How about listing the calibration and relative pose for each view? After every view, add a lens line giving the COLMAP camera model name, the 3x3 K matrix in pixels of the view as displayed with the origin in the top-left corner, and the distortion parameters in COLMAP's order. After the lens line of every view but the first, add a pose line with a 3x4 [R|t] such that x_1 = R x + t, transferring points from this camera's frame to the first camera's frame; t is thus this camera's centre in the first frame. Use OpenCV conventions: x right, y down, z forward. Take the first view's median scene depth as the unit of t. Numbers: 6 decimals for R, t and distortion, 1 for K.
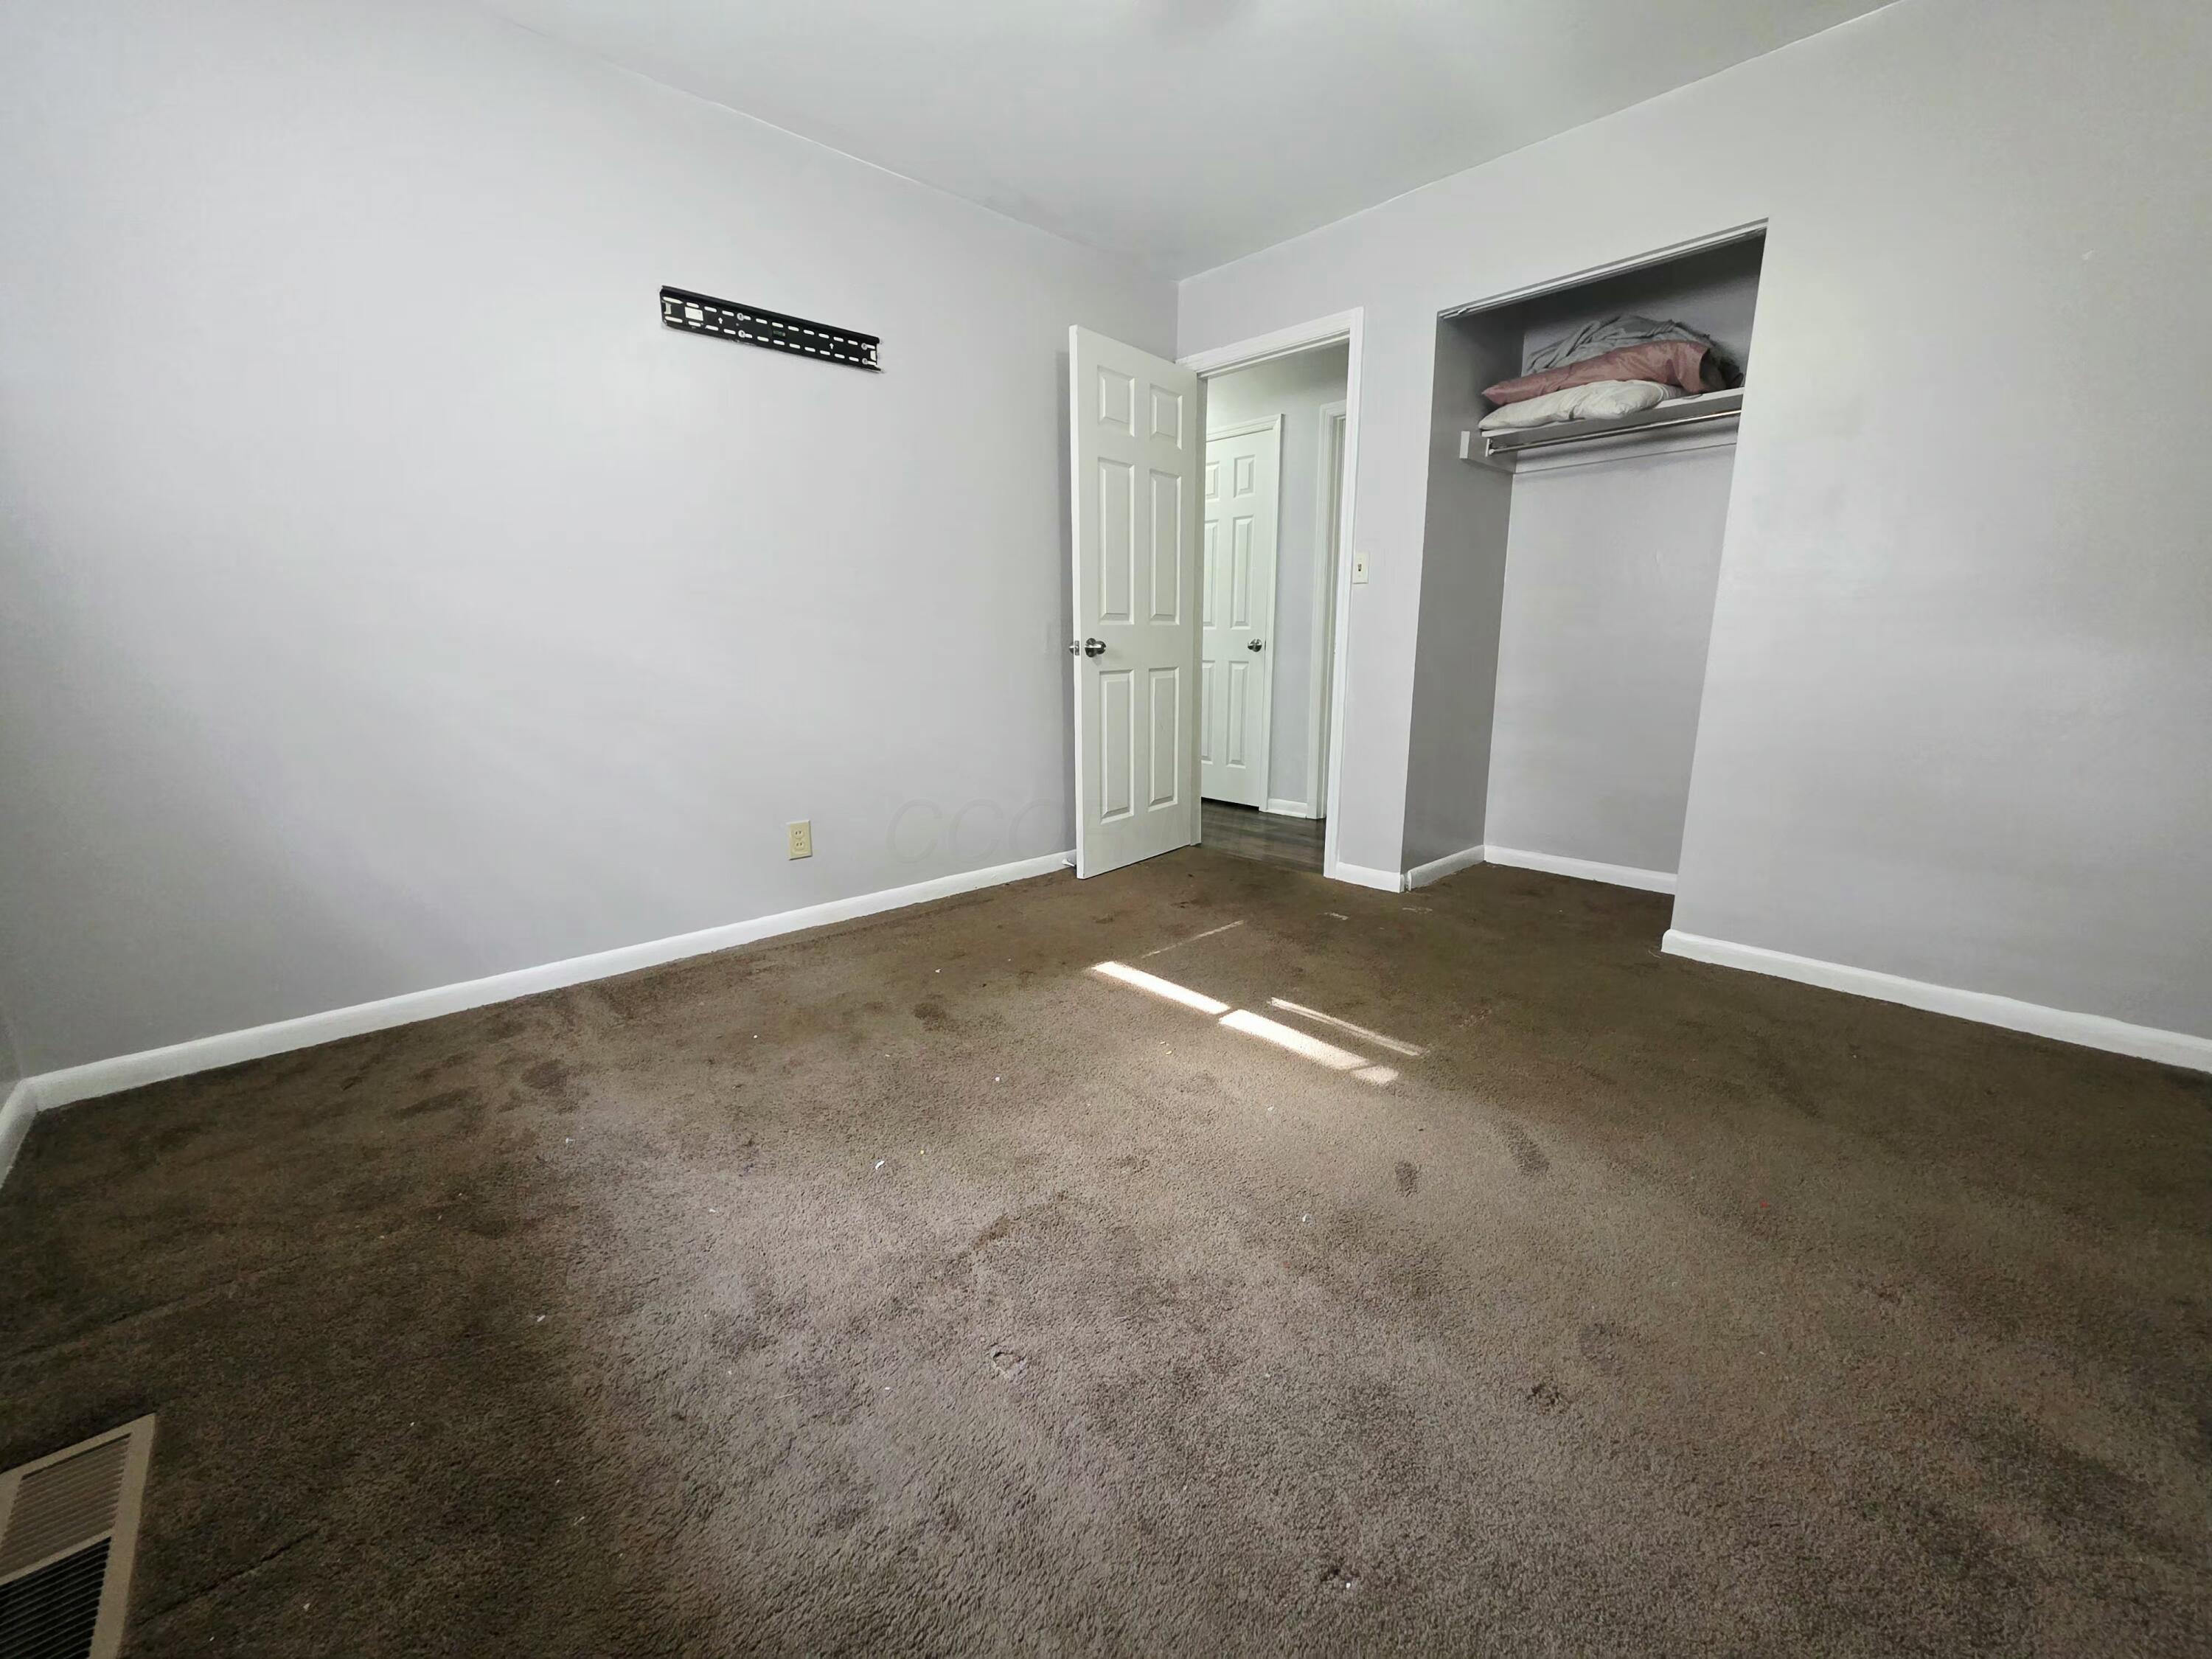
lens RADIAL K [[883.0, 0, 1116.0], [0, 883.0, 825.6], [0, 0, 1]] dist [-0.000716, -0.000177]
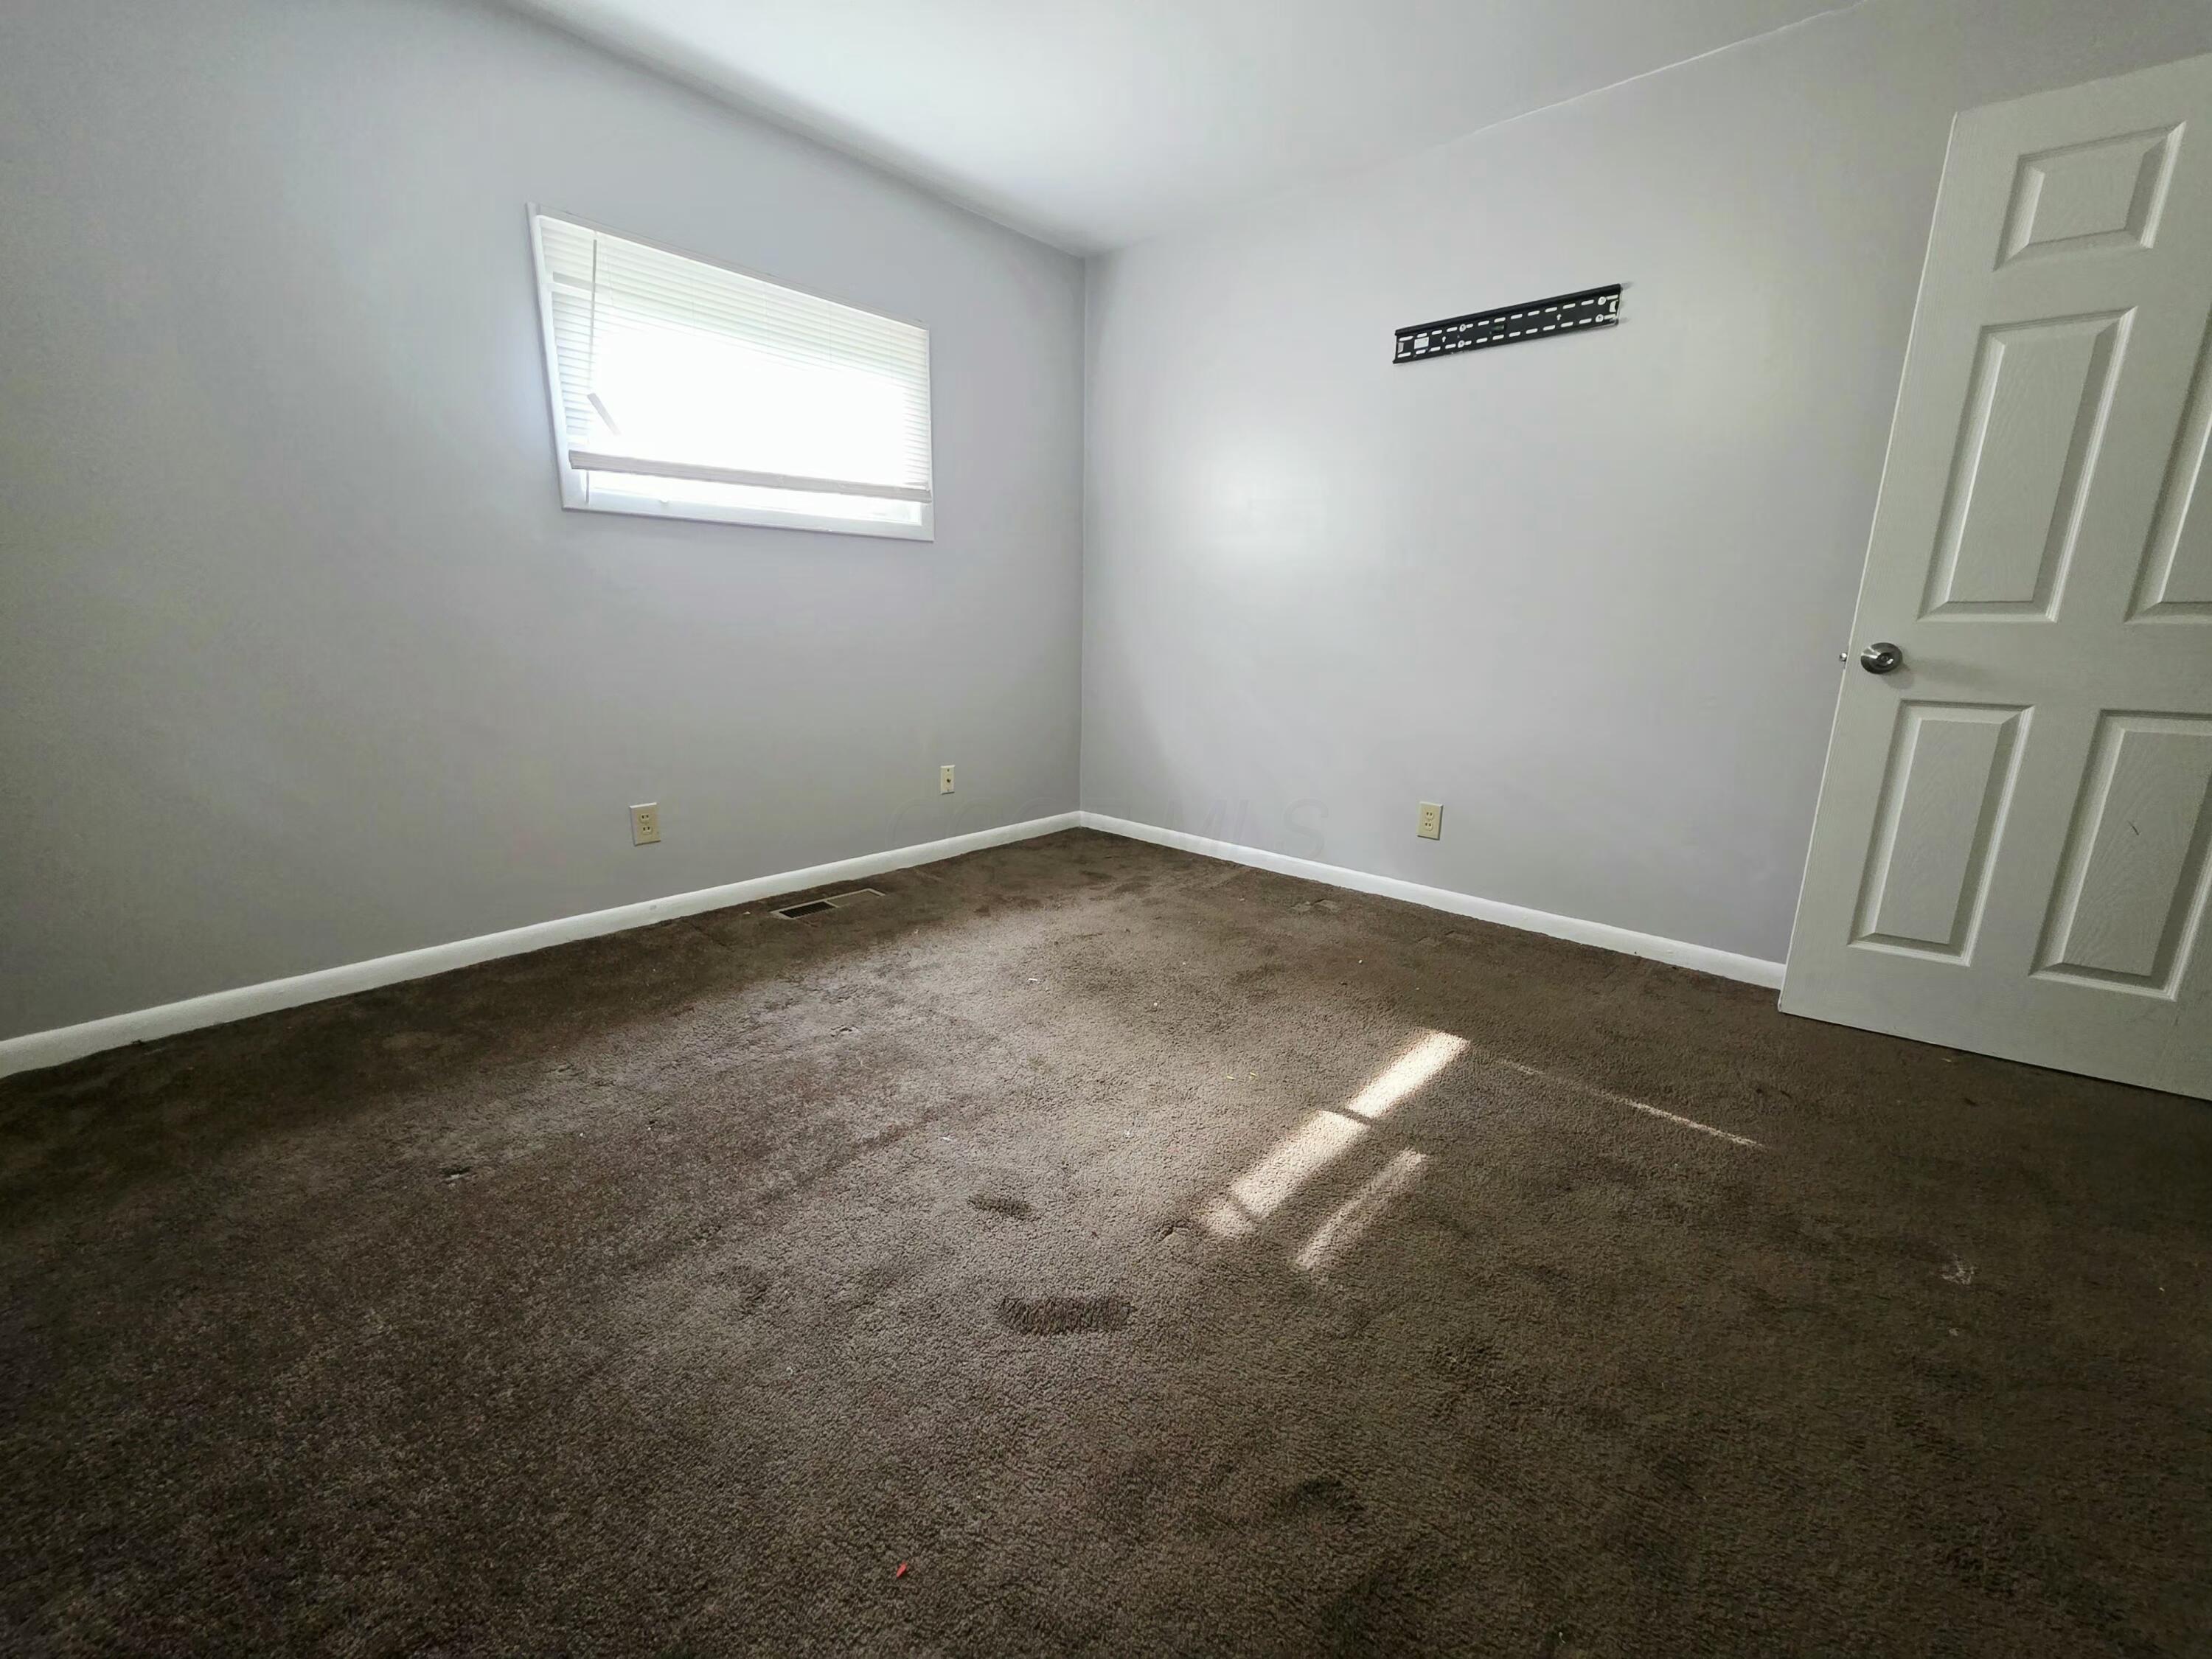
lens RADIAL K [[883.0, 0, 1103.2], [0, 883.0, 821.7], [0, 0, 1]] dist [-0.000716, -0.000177]
pose [[0.078008, 0.236691, -0.968448, 0.766306], [-0.225339, 0.950455, 0.214142, -0.146077], [0.971152, 0.201524, 0.127479, 0.595770]]
